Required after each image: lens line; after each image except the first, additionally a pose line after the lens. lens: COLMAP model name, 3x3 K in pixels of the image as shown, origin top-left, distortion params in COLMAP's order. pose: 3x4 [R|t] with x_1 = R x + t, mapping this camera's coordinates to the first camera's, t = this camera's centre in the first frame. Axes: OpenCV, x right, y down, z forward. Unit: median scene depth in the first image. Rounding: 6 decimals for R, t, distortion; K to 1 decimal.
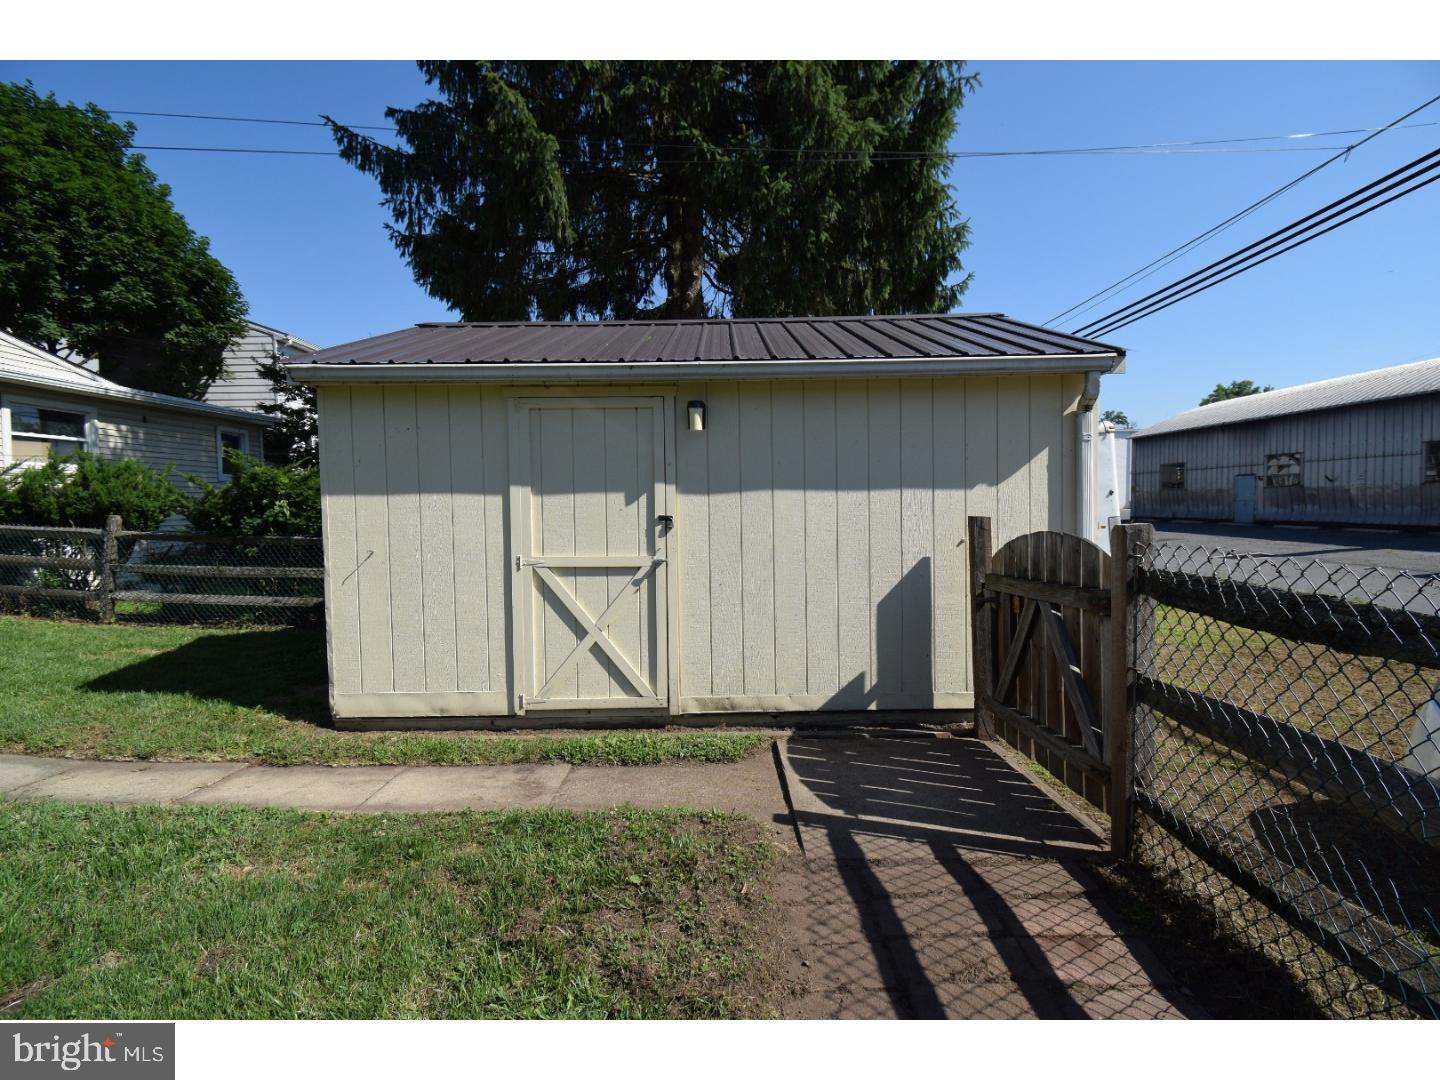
lens RADIAL K [[636.7, 0, 730.6], [0, 636.7, 535.1], [0, 0, 1]] dist [0.004639, -0.017770]
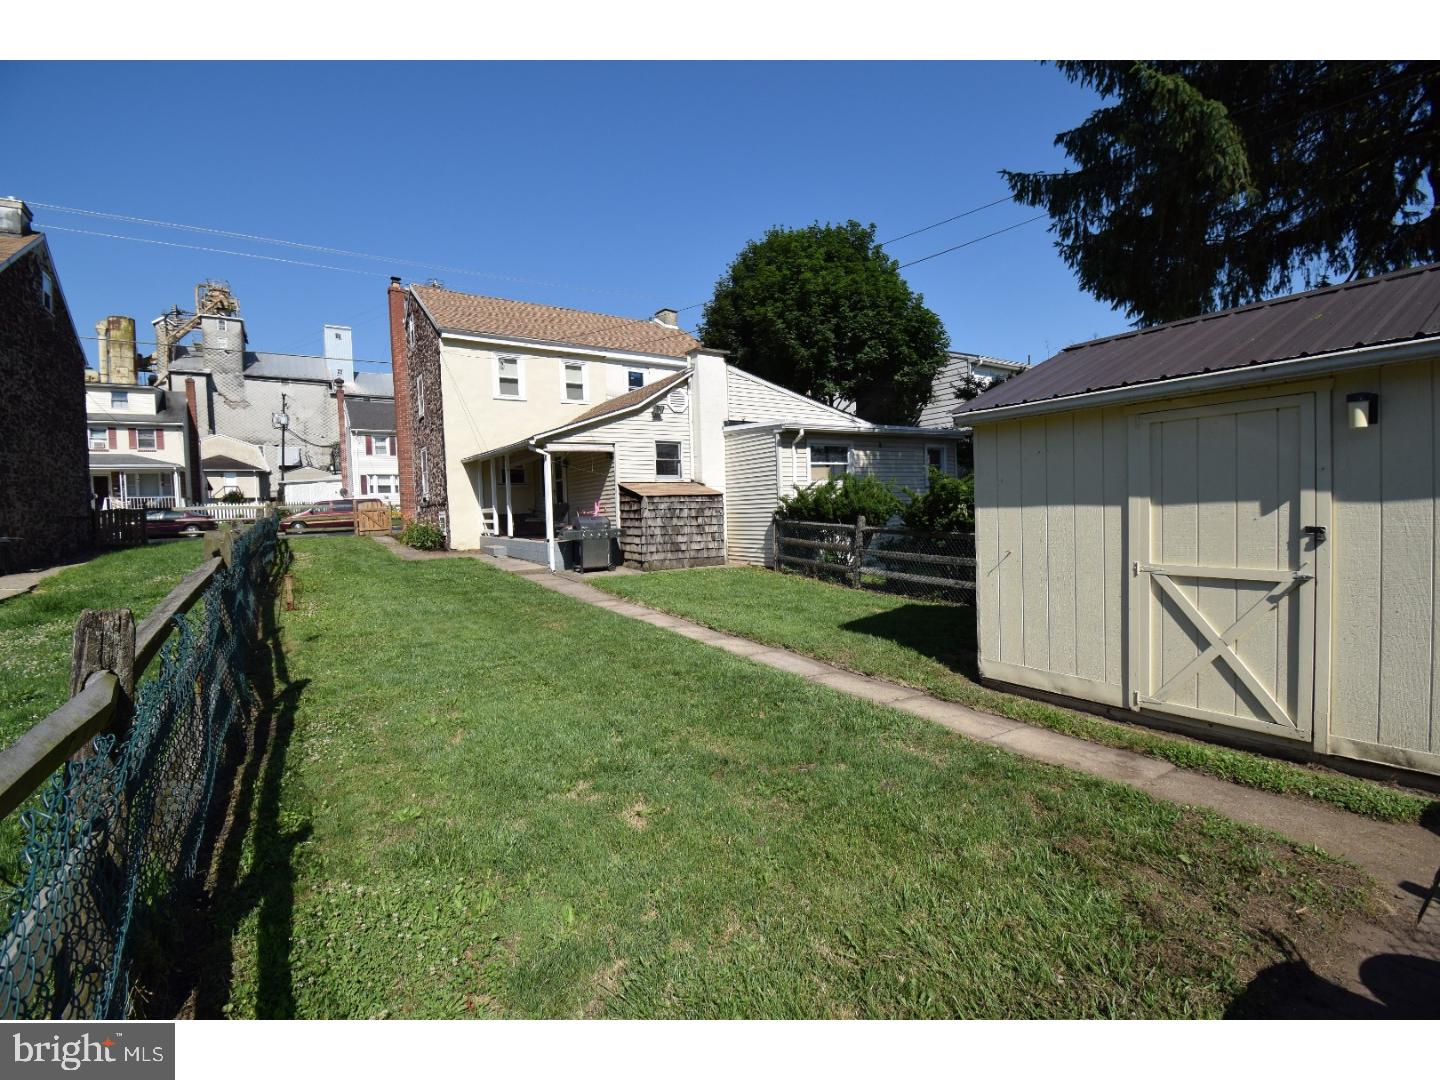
lens RADIAL K [[636.7, 0, 721.4], [0, 636.7, 536.2], [0, 0, 1]] dist [0.004639, -0.017770]
pose [[0.543511, 0.027144, -0.838963, 0.180381], [-0.014923, 0.999632, 0.022674, -0.024203], [0.839270, 0.000196, 0.543716, -0.164568]]
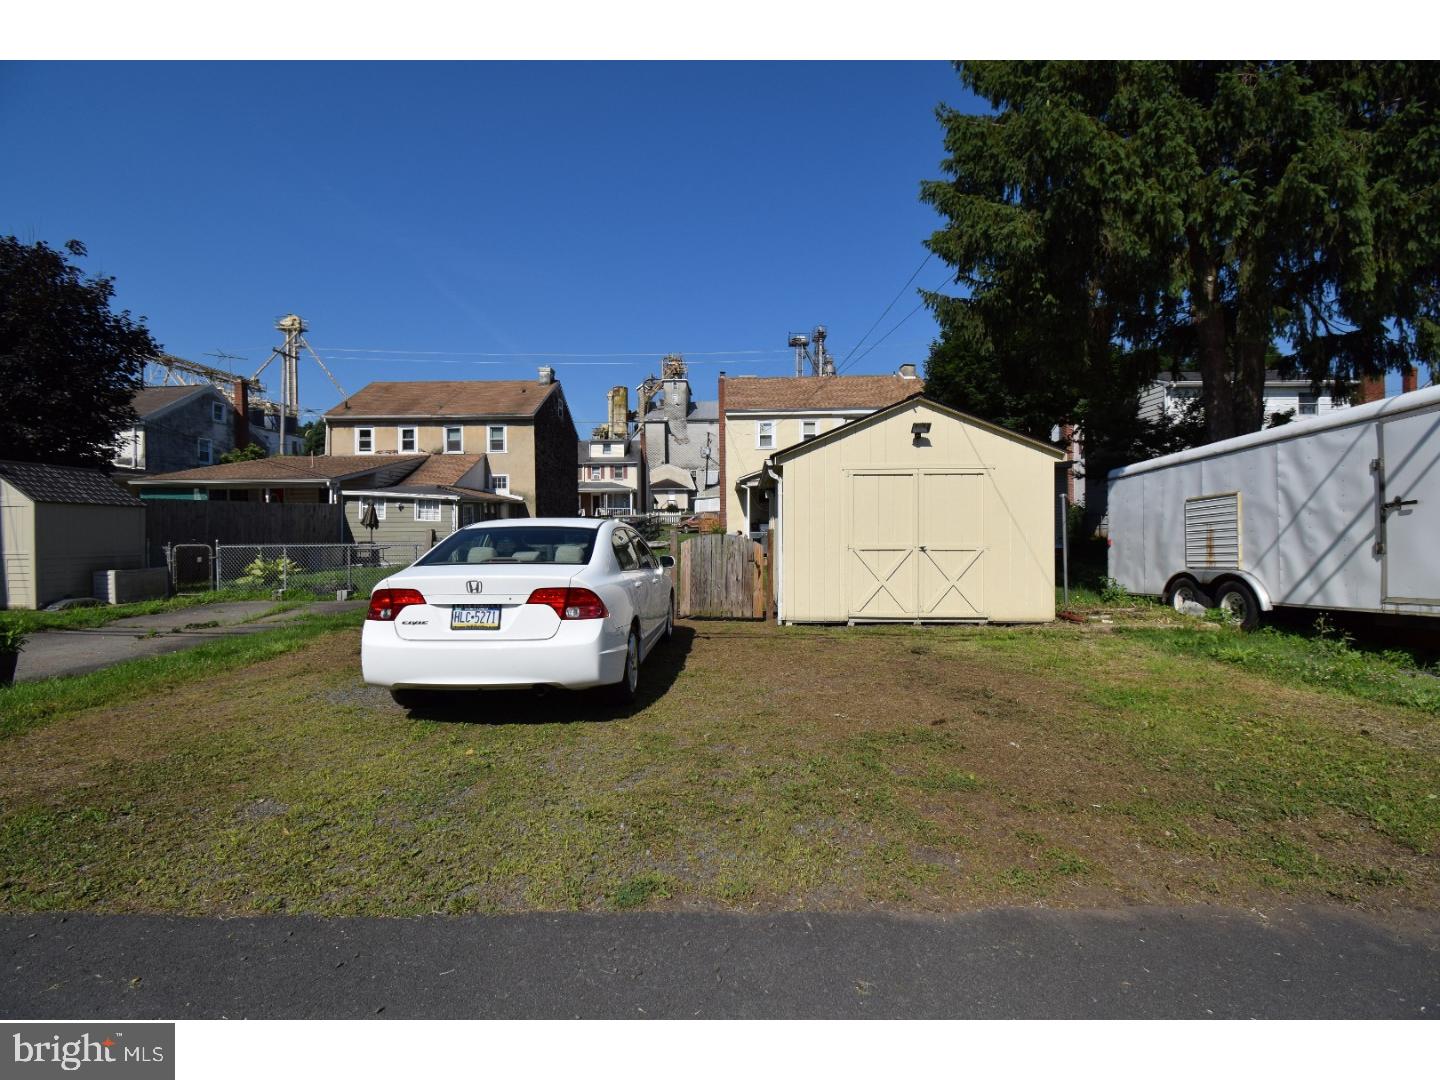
lens RADIAL K [[636.7, 0, 720.2], [0, 636.7, 534.7], [0, 0, 1]] dist [0.004639, -0.017770]
pose [[-0.044462, 0.018210, -0.998845, 2.941217], [-0.039651, 0.999014, 0.019978, -0.037295], [0.998224, 0.040493, -0.043696, 0.976683]]
